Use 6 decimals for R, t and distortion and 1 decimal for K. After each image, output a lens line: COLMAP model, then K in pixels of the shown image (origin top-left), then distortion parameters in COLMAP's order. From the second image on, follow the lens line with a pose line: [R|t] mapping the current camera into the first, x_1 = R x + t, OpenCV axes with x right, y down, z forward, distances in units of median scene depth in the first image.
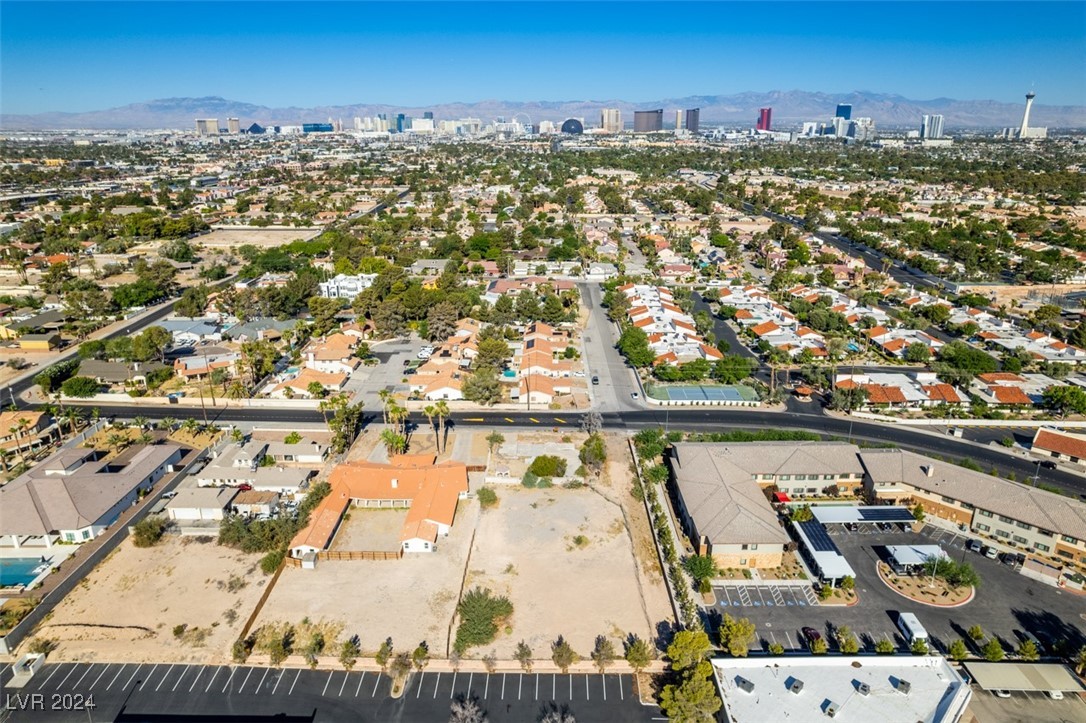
lens RADIAL K [[696.5, 0, 544.7], [0, 696.5, 360.6], [0, 0, 1]] dist [-0.077110, 0.068817]
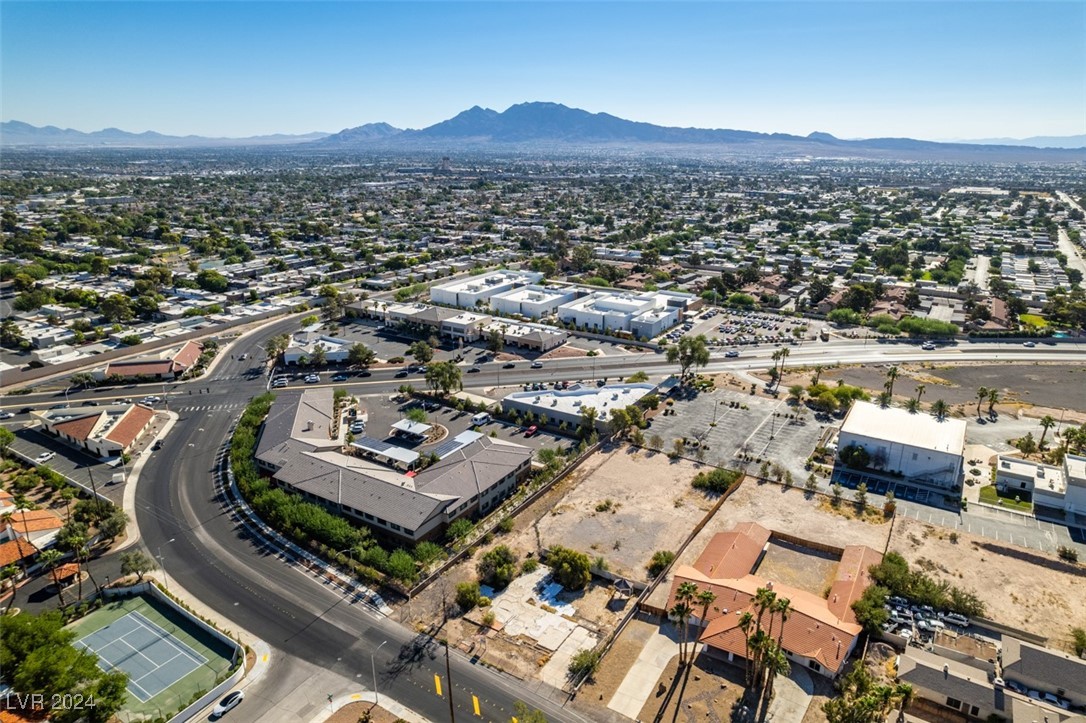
lens RADIAL K [[693.8, 0, 545.0], [0, 693.8, 365.3], [0, 0, 1]] dist [-0.076934, 0.069947]
pose [[-0.853251, -0.162875, 0.495413, -0.224917], [0.164566, 0.817344, 0.552147, -0.328125], [-0.494854, 0.552649, -0.670596, 0.987122]]
